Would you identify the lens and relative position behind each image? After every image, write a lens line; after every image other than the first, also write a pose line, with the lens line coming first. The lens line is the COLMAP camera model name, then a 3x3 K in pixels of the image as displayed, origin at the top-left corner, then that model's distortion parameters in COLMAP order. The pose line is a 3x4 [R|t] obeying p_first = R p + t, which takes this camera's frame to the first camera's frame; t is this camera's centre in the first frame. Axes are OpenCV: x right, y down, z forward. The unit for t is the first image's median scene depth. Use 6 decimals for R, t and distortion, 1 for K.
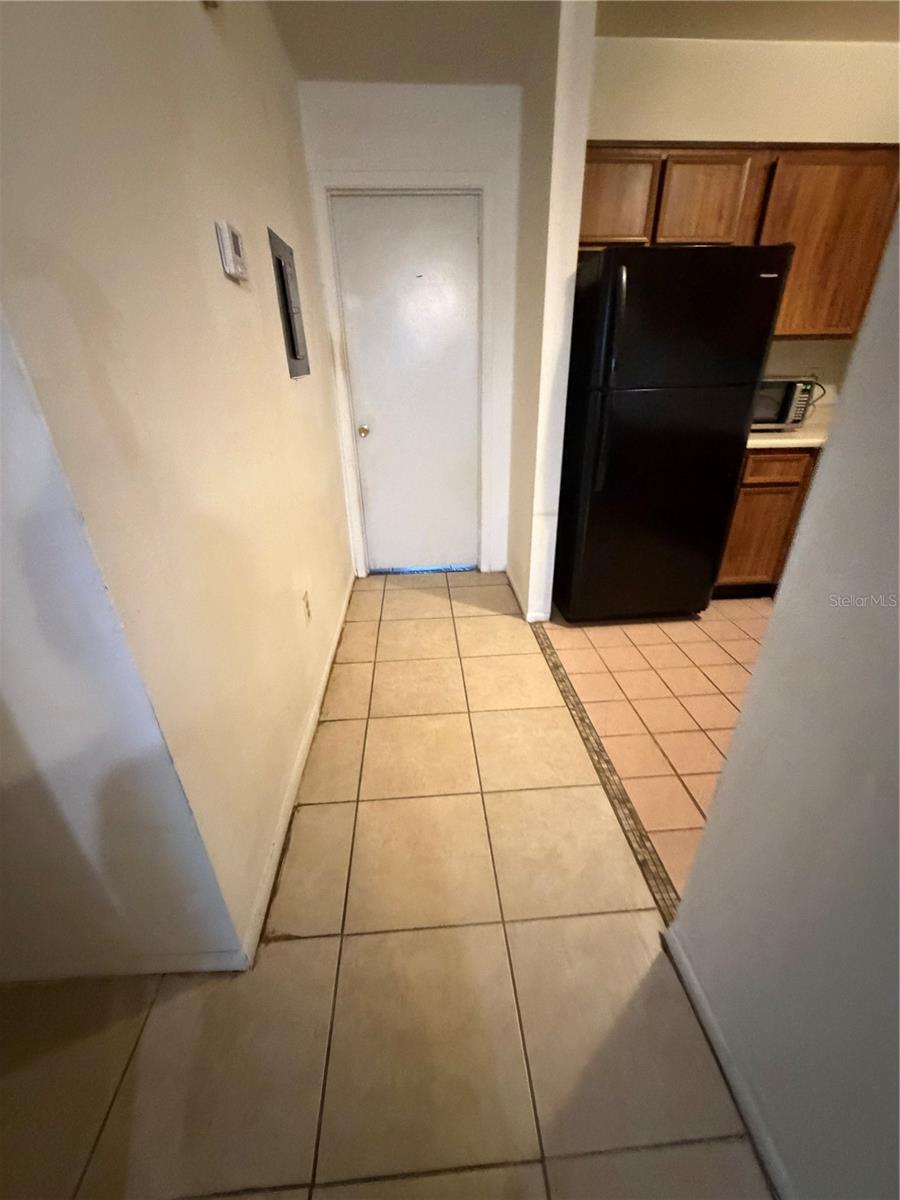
lens RADIAL K [[478.5, 0, 446.7], [0, 478.5, 595.0], [0, 0, 1]] dist [-0.001821, -0.000295]
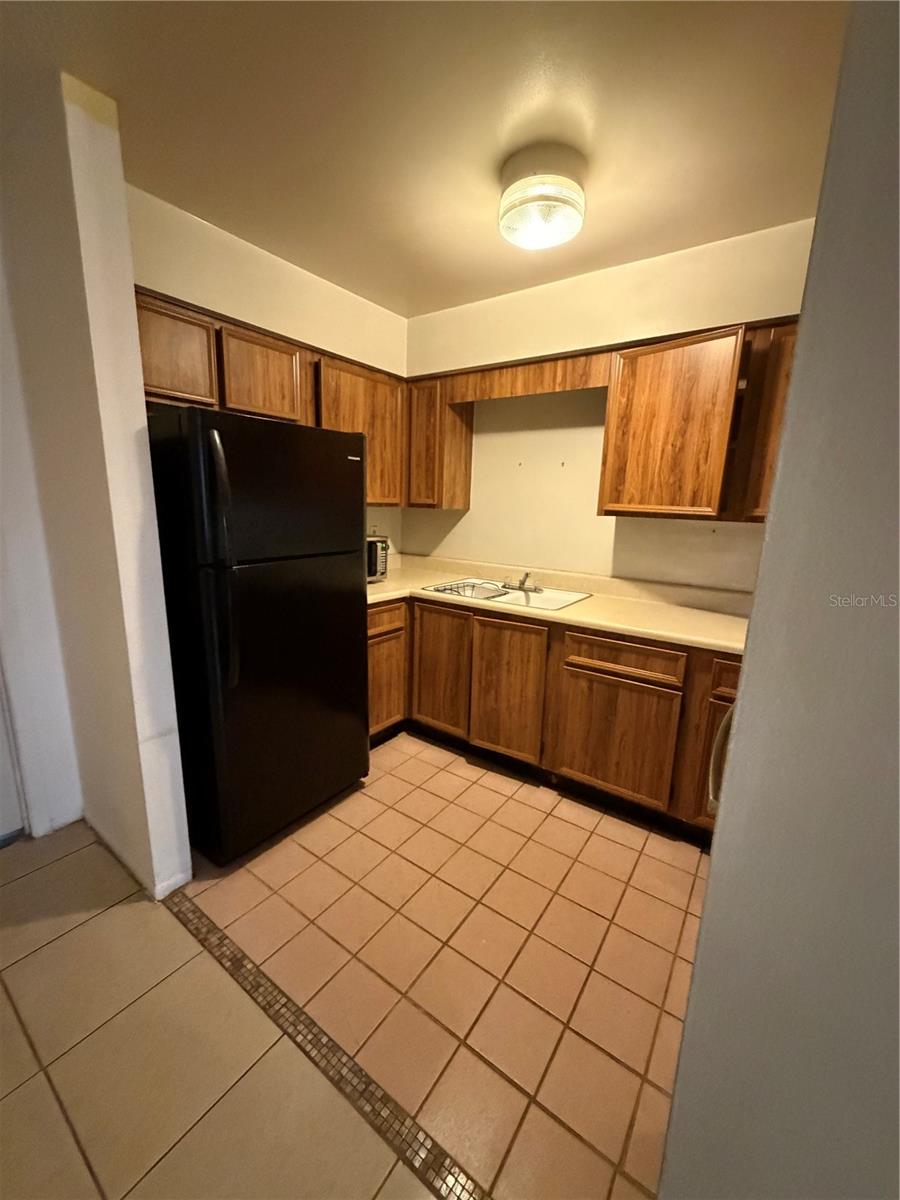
lens RADIAL K [[478.5, 0, 448.9], [0, 478.5, 593.1], [0, 0, 1]] dist [-0.001821, -0.000295]
pose [[0.635351, -0.108862, 0.764512, -0.030923], [0.296288, 0.948608, -0.111155, -0.163111], [-0.713122, 0.297138, 0.634954, 0.210965]]
